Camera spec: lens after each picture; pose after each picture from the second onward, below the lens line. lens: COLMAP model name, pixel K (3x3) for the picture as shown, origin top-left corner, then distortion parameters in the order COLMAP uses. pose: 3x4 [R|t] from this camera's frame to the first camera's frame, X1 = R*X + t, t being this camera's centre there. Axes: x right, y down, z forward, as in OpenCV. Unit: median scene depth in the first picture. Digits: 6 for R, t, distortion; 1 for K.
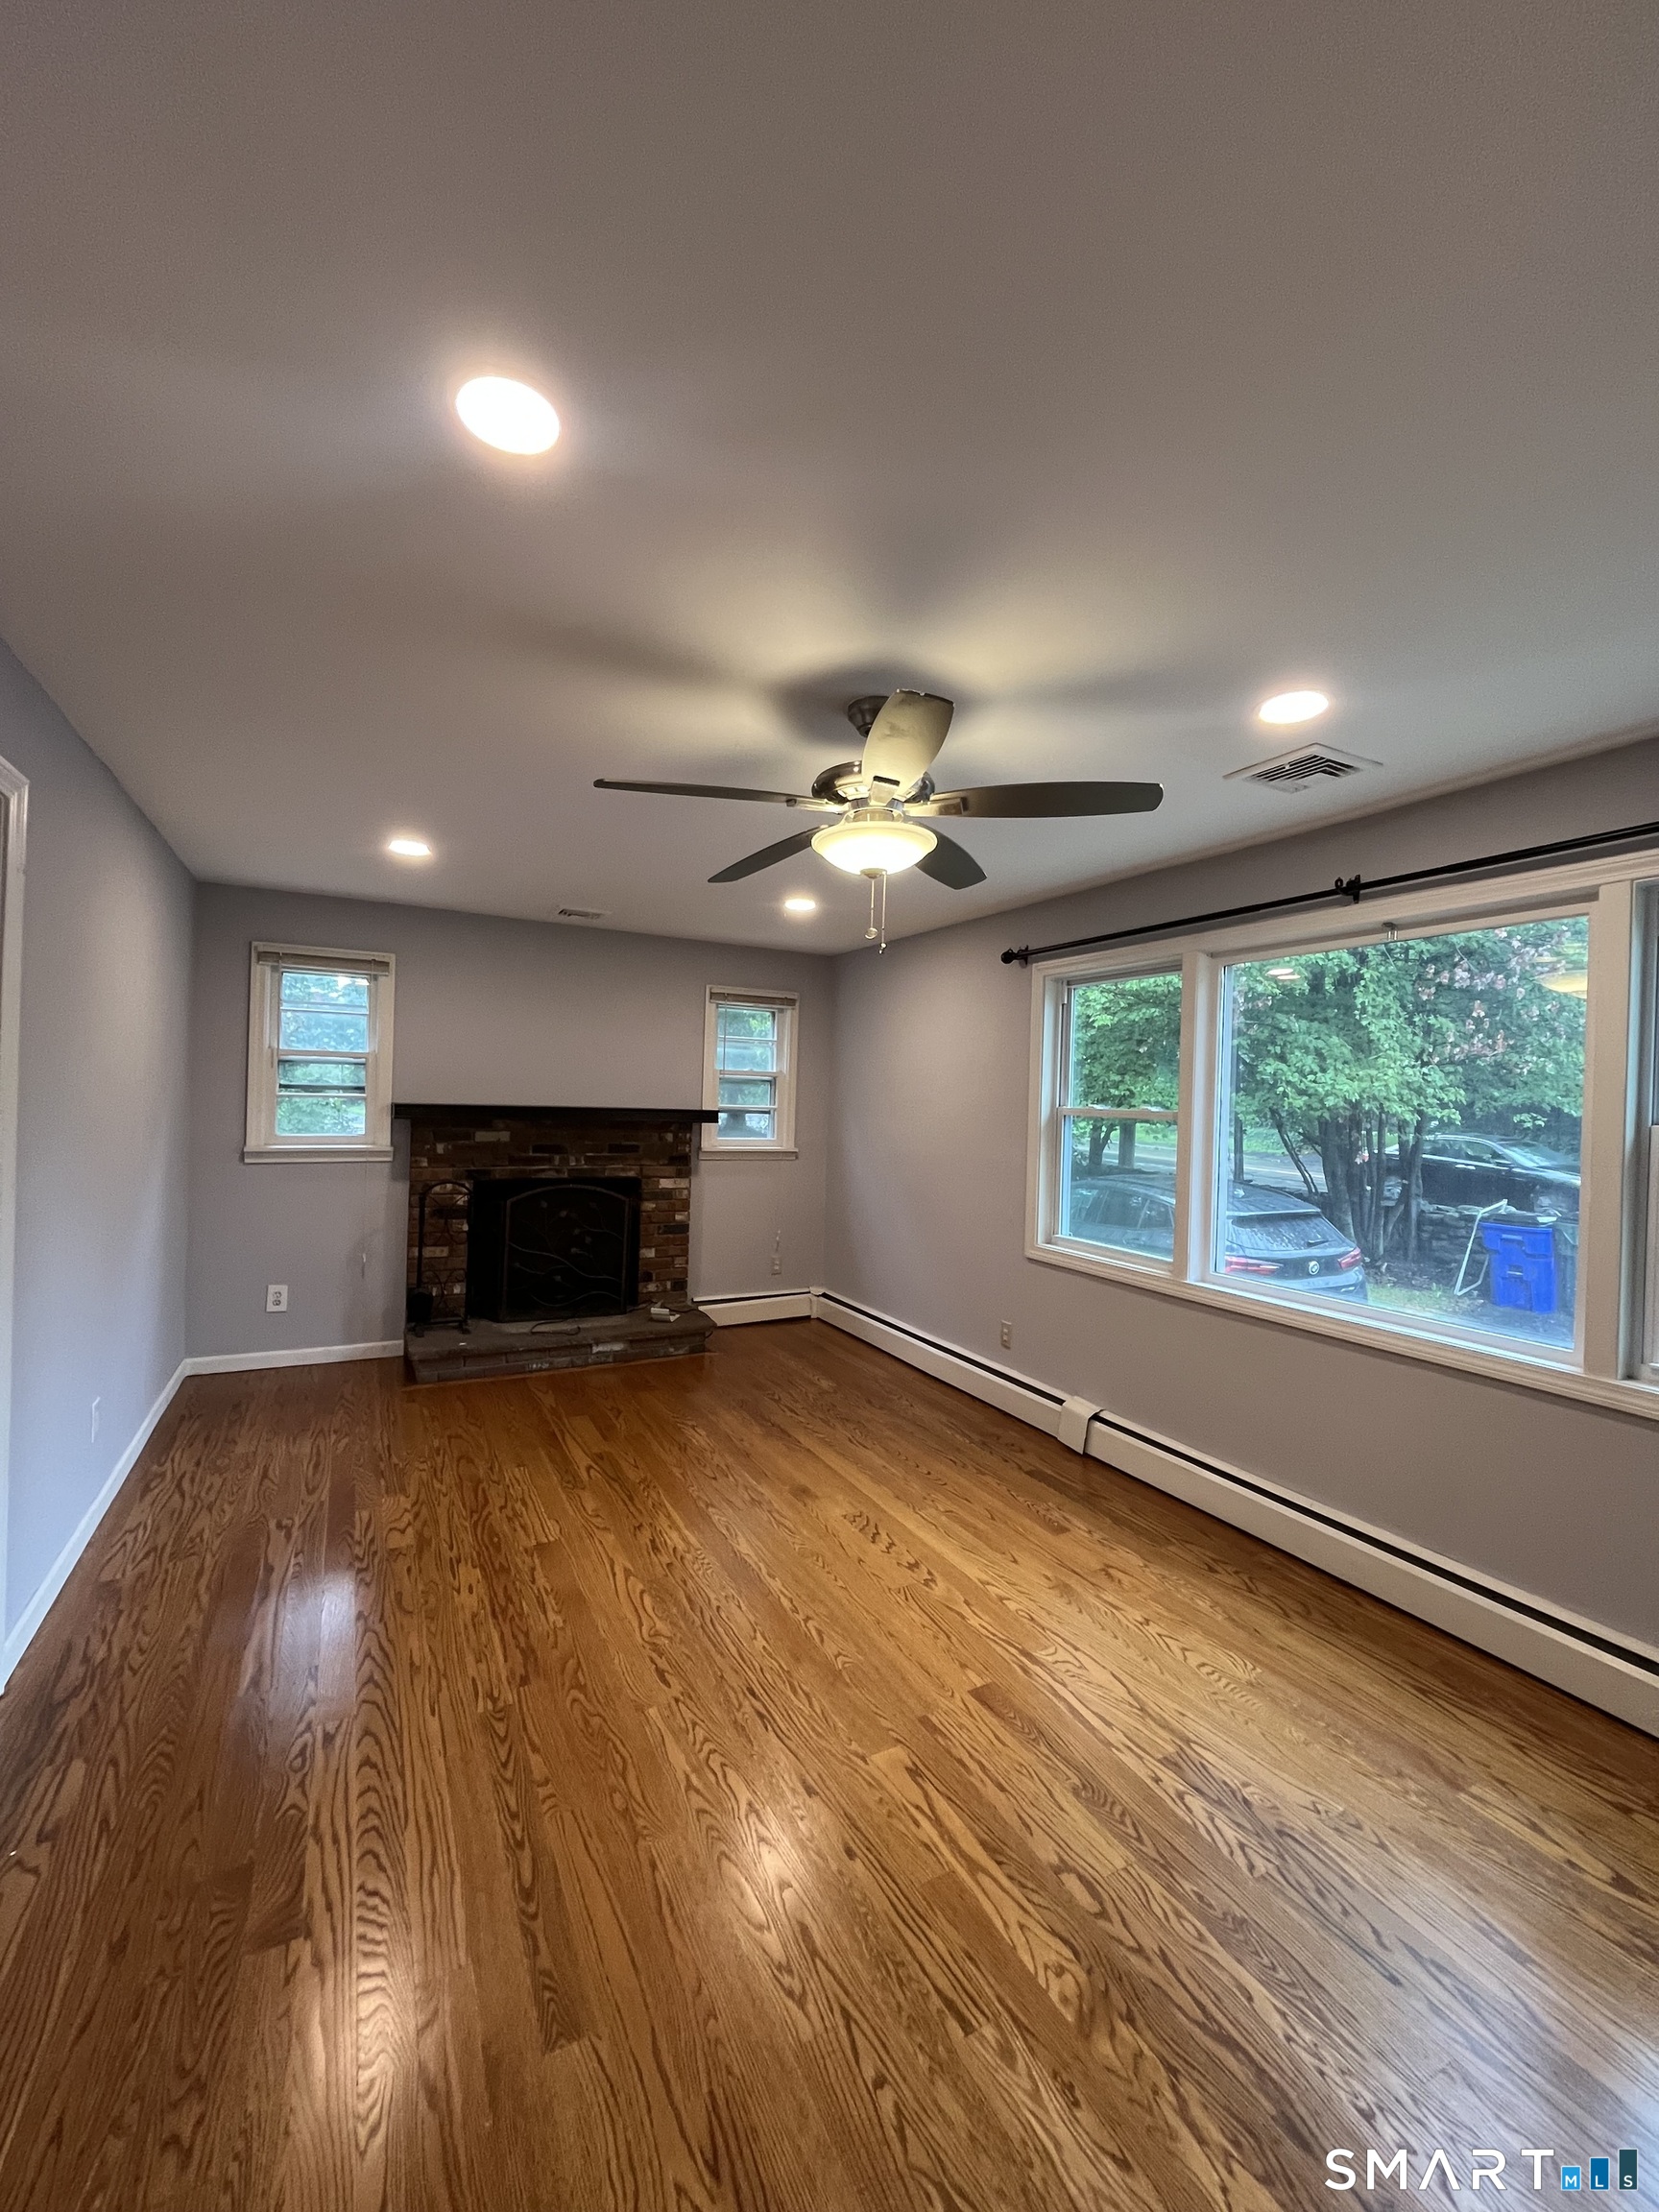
lens RADIAL K [[896.6, 0, 822.5], [0, 896.6, 1100.2], [0, 0, 1]] dist [-0.001587, 0.000110]
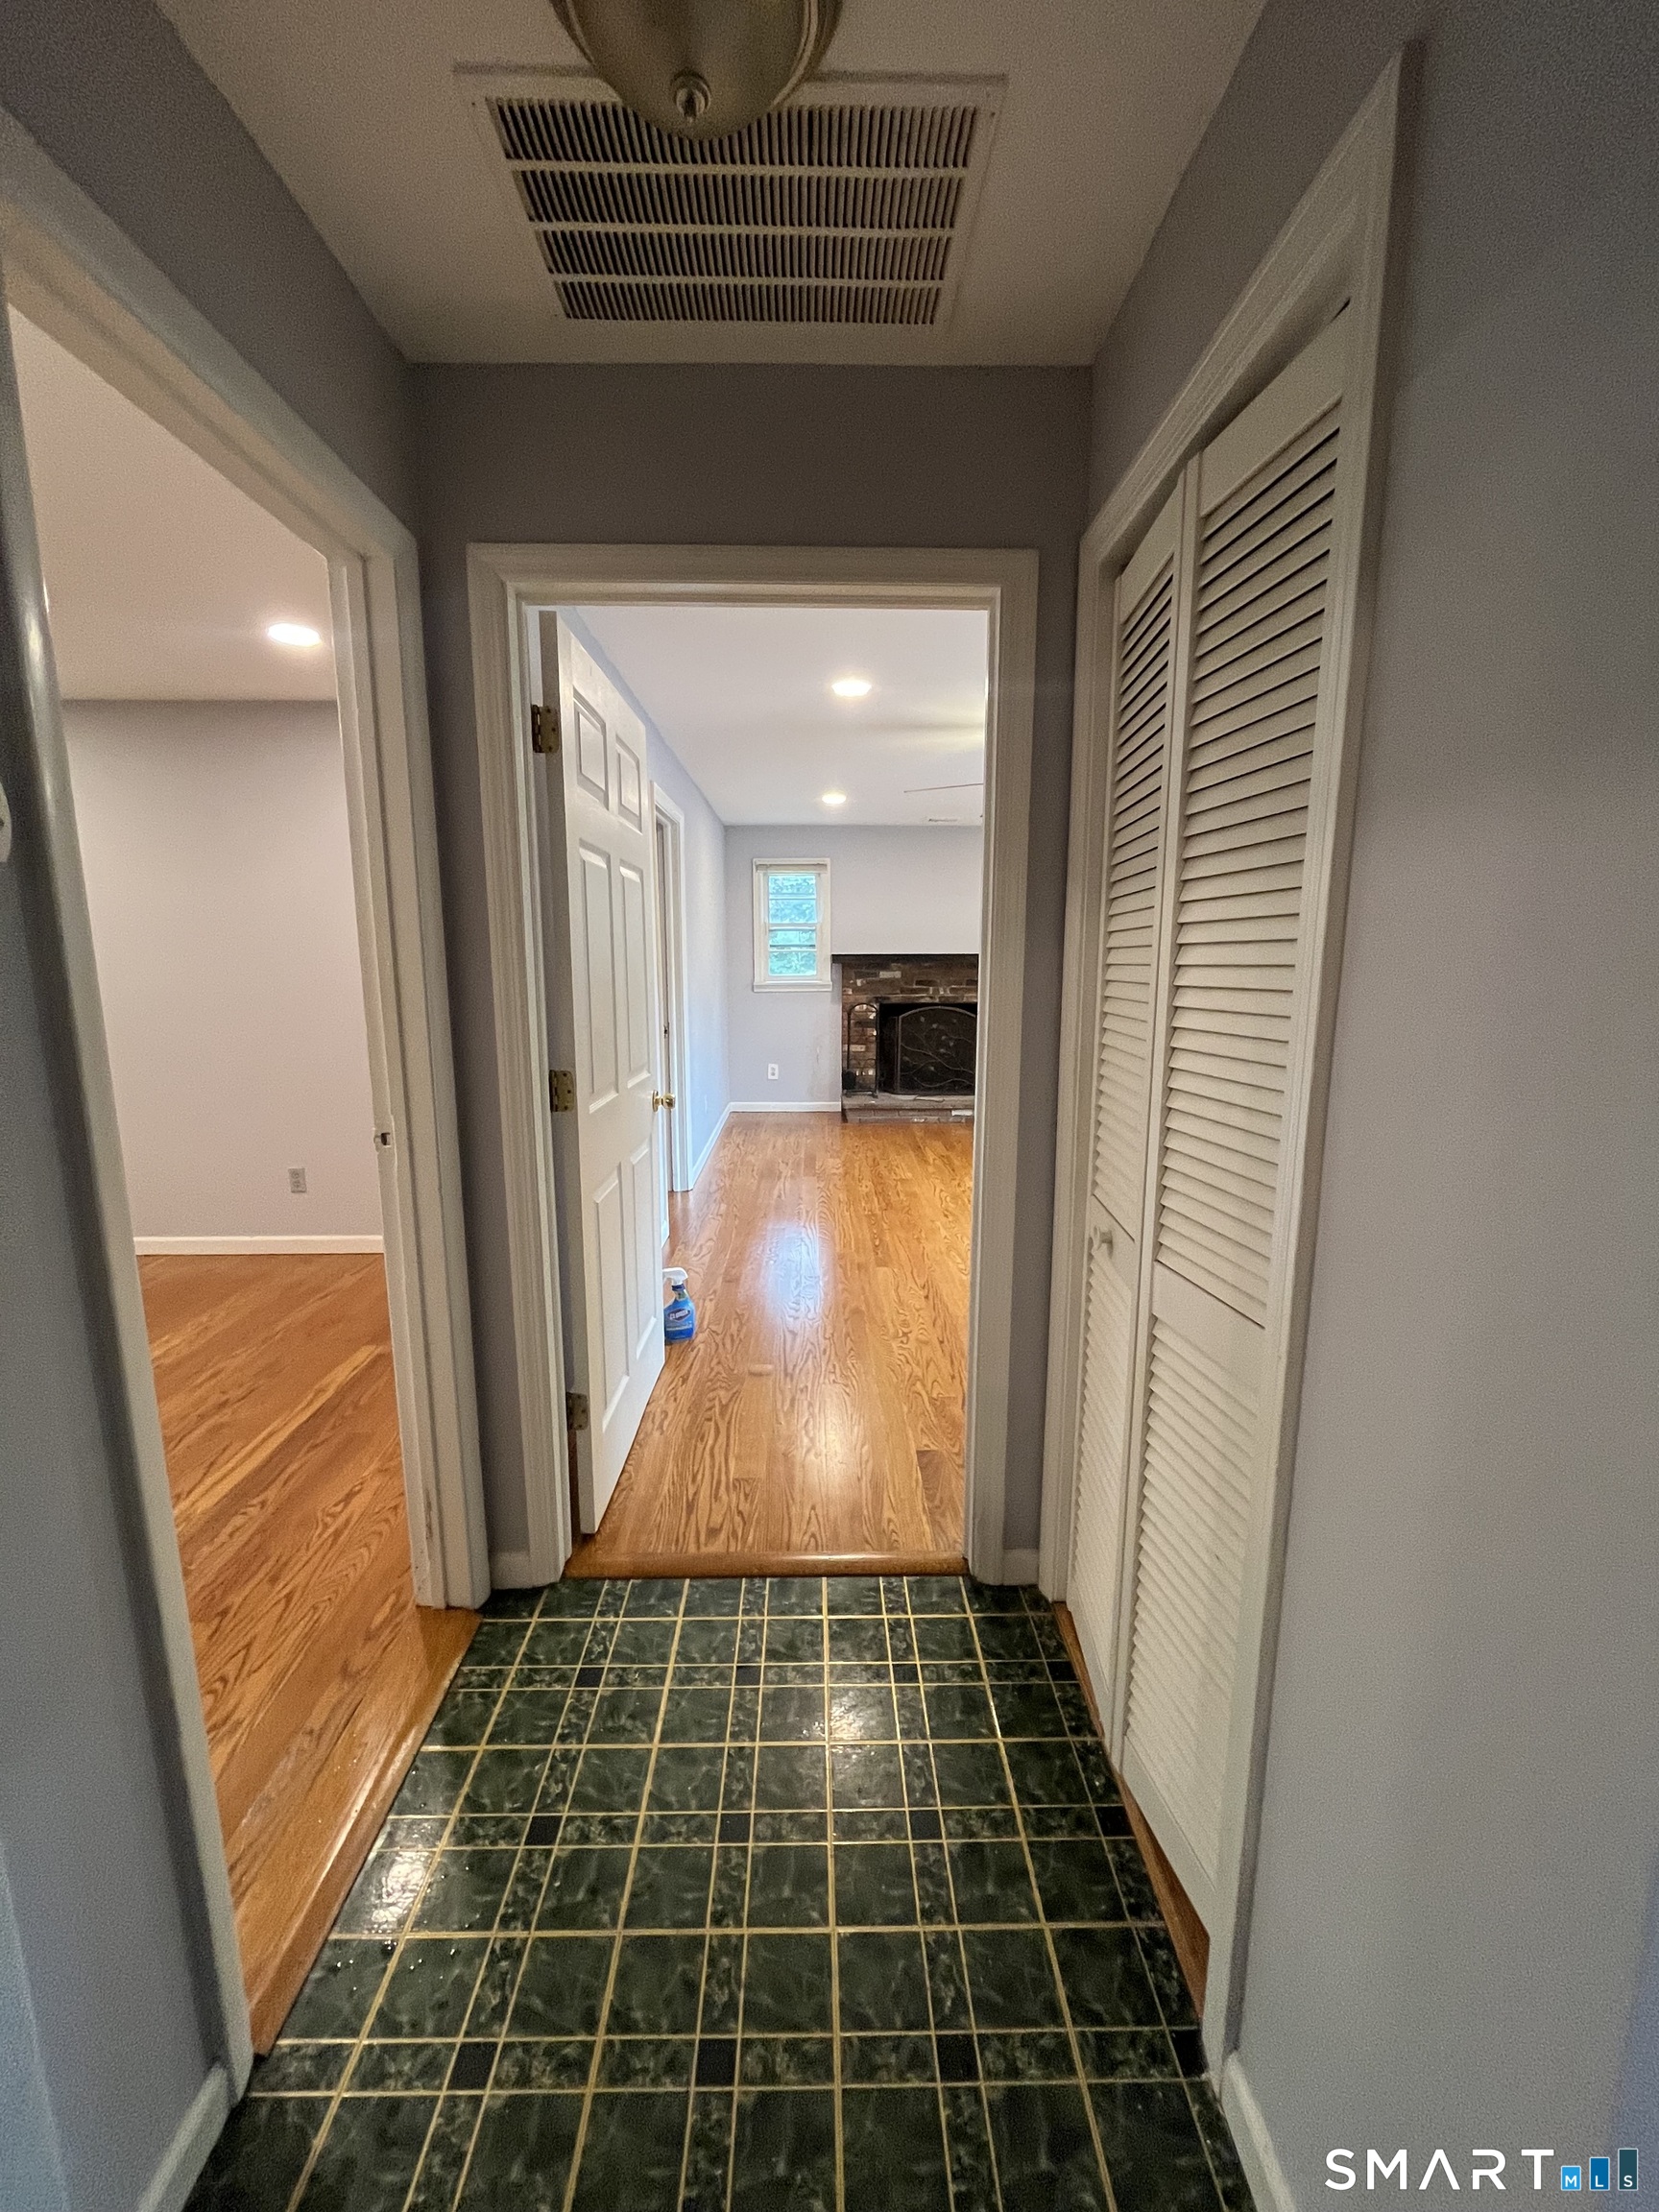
lens RADIAL K [[896.6, 0, 828.0], [0, 896.6, 1102.7], [0, 0, 1]] dist [-0.001587, 0.000110]
pose [[0.895242, 0.044578, -0.443345, 0.340907], [0.025803, 0.988126, 0.151460, 0.032950], [0.444833, -0.147034, 0.883462, -0.654611]]
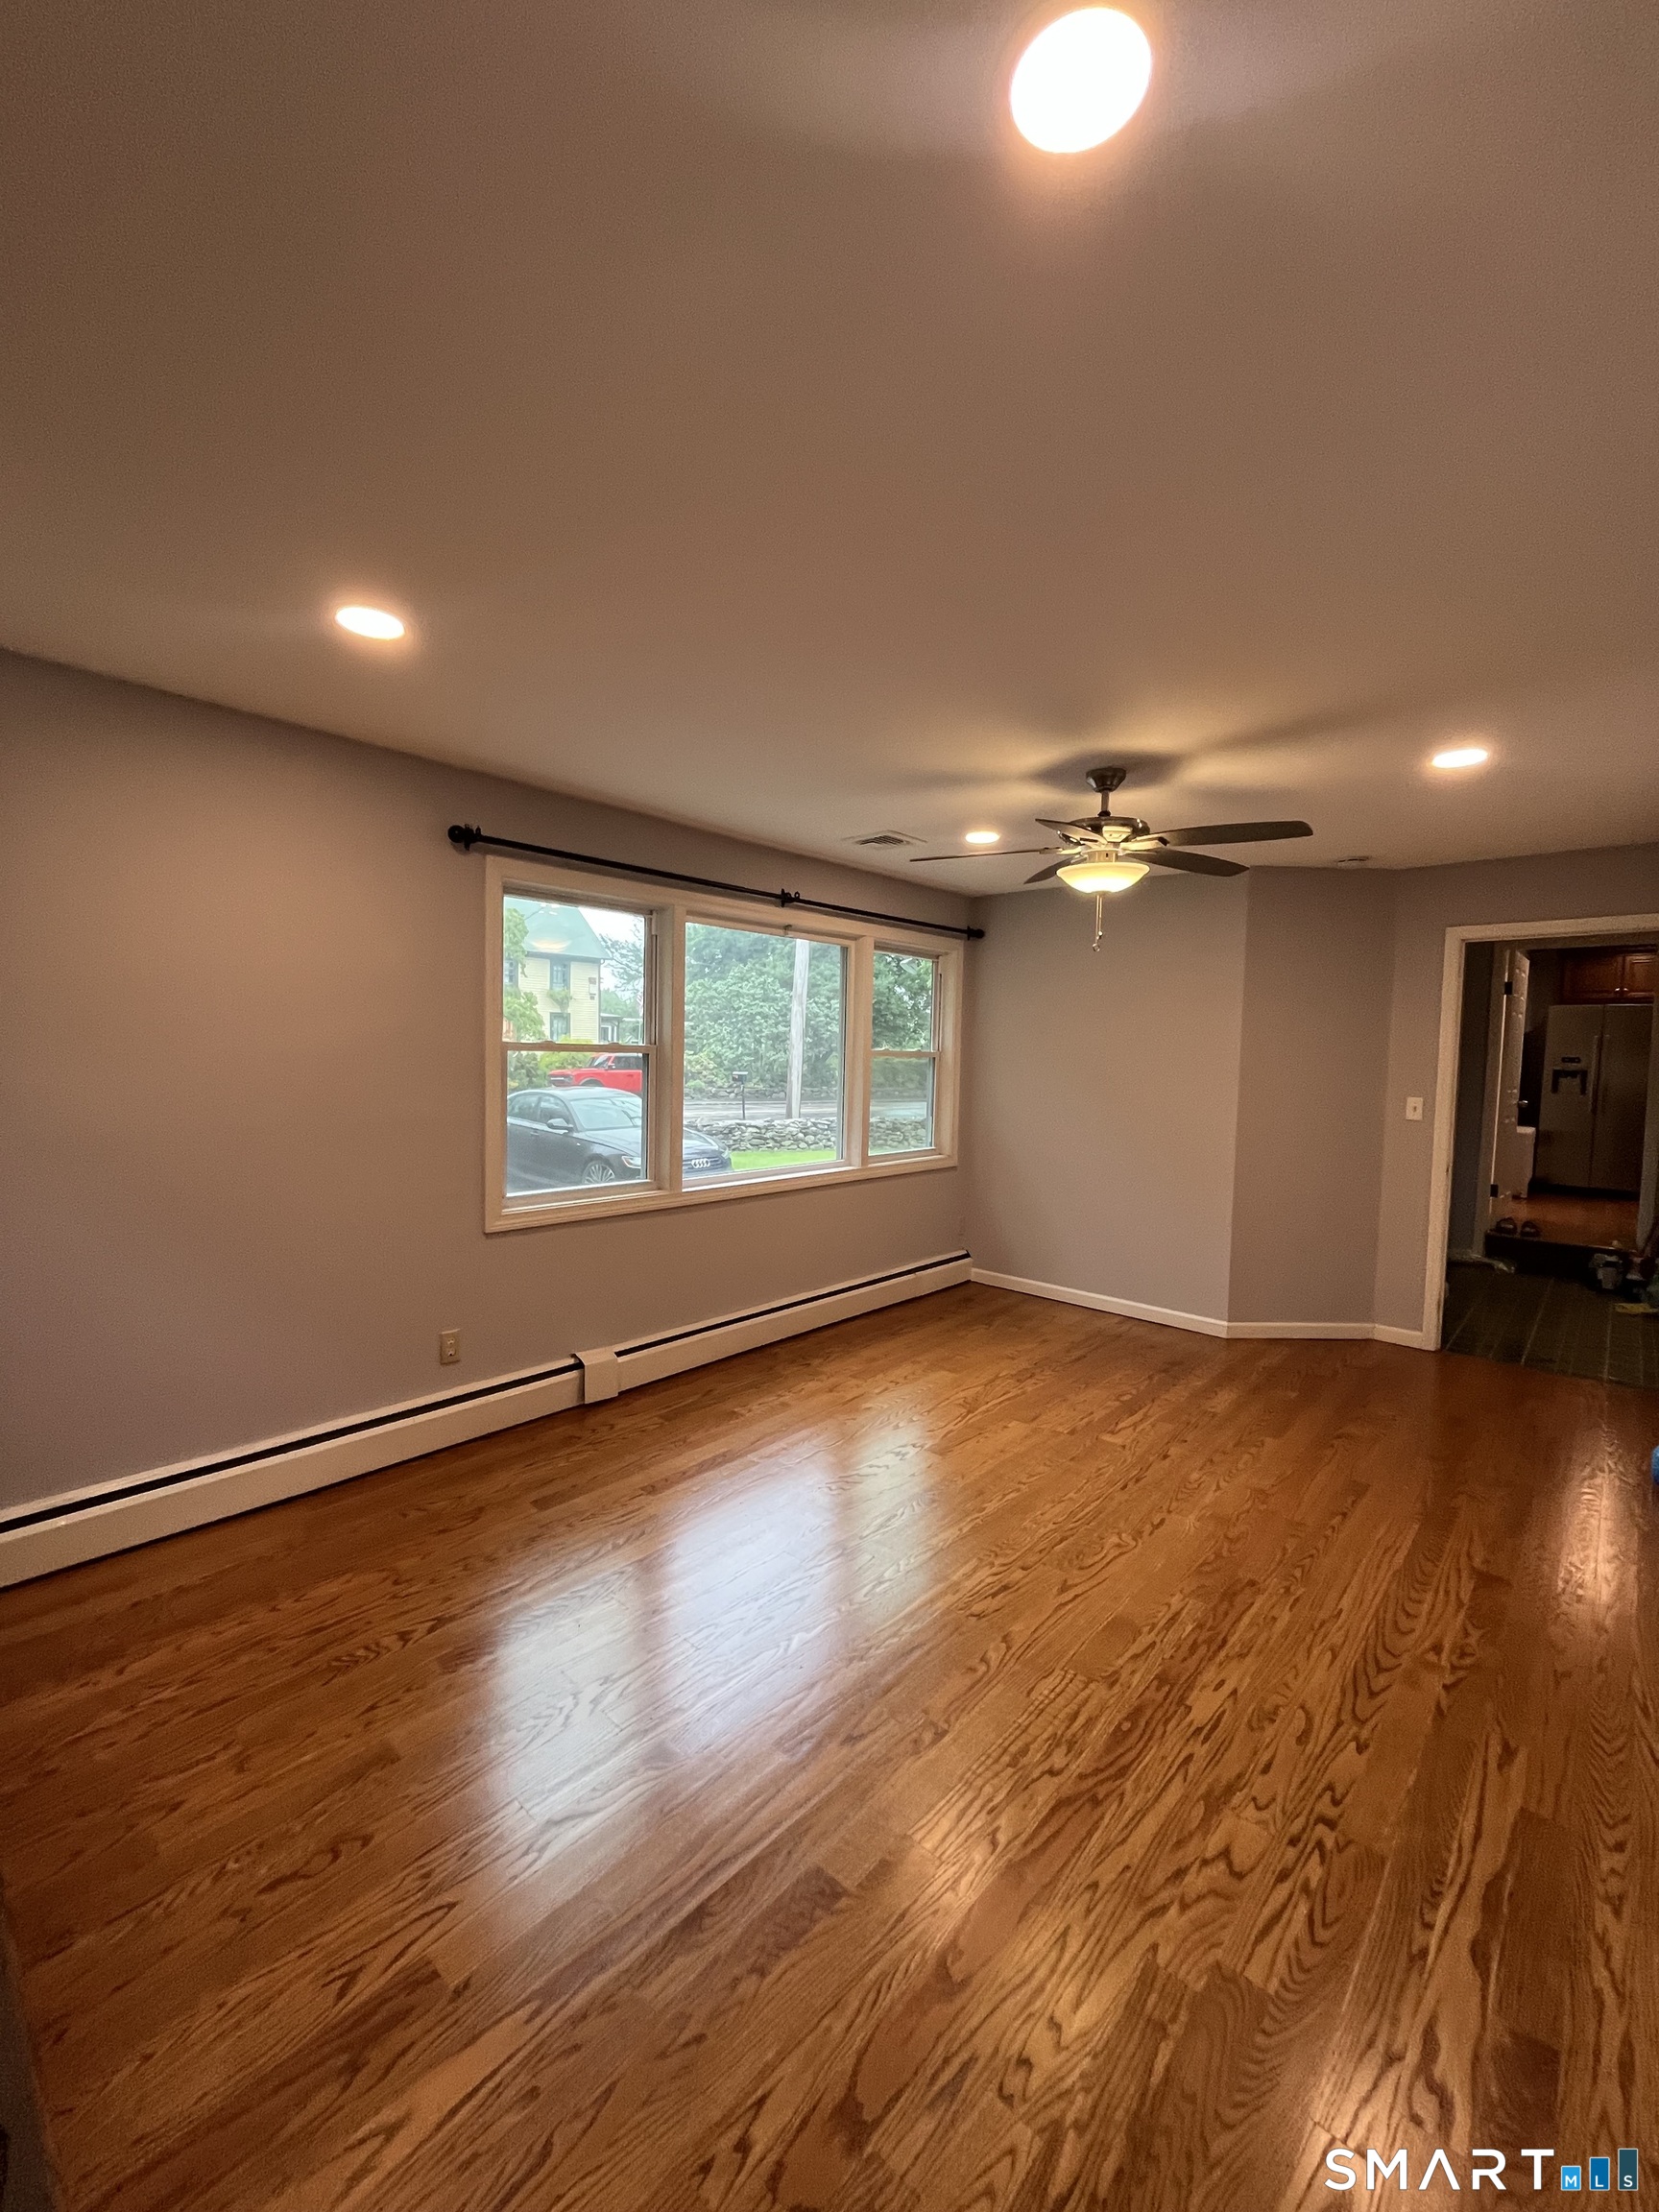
lens RADIAL K [[896.6, 0, 819.6], [0, 896.6, 1106.3], [0, 0, 1]] dist [-0.001587, 0.000110]
pose [[-0.343659, -0.098020, 0.933965, -0.760387], [-0.032170, 0.995183, 0.092608, -0.023610], [-0.938543, 0.001780, -0.345157, 1.267501]]
